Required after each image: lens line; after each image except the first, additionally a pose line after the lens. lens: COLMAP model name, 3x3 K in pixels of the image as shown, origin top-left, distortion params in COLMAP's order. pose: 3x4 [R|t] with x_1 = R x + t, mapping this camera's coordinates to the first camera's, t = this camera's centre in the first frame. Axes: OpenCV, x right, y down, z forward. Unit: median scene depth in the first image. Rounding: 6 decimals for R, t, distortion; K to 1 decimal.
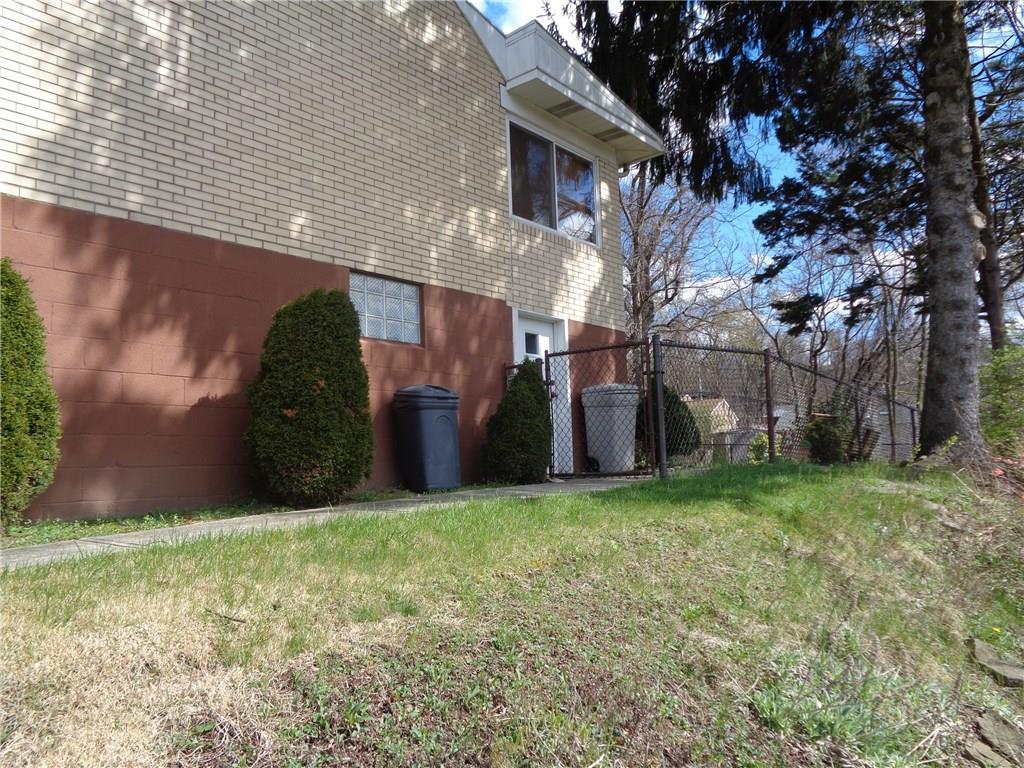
lens RADIAL K [[758.7, 0, 512.0], [0, 758.7, 384.0], [0, 0, 1]] dist [-0.004524, -0.000949]
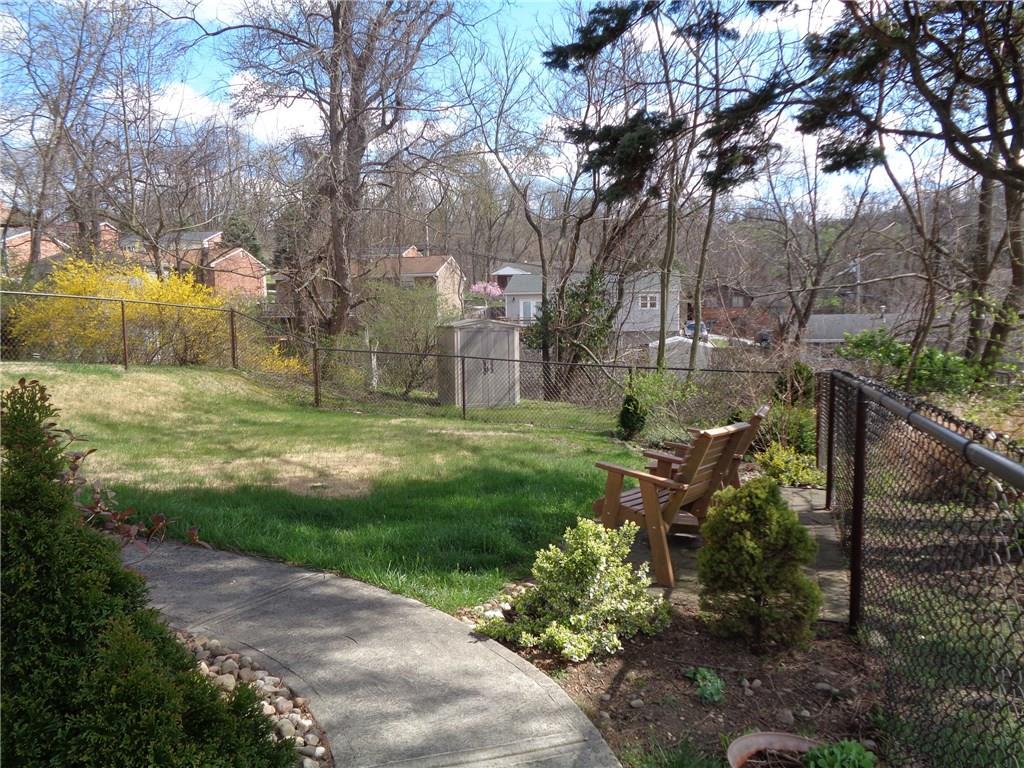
lens RADIAL K [[758.7, 0, 512.0], [0, 758.7, 384.0], [0, 0, 1]] dist [-0.004524, -0.000949]
pose [[0.937483, -0.015575, 0.347681, 0.087609], [-0.055729, 0.979389, 0.194142, -0.024444], [-0.343539, -0.201381, 0.917293, 0.336056]]
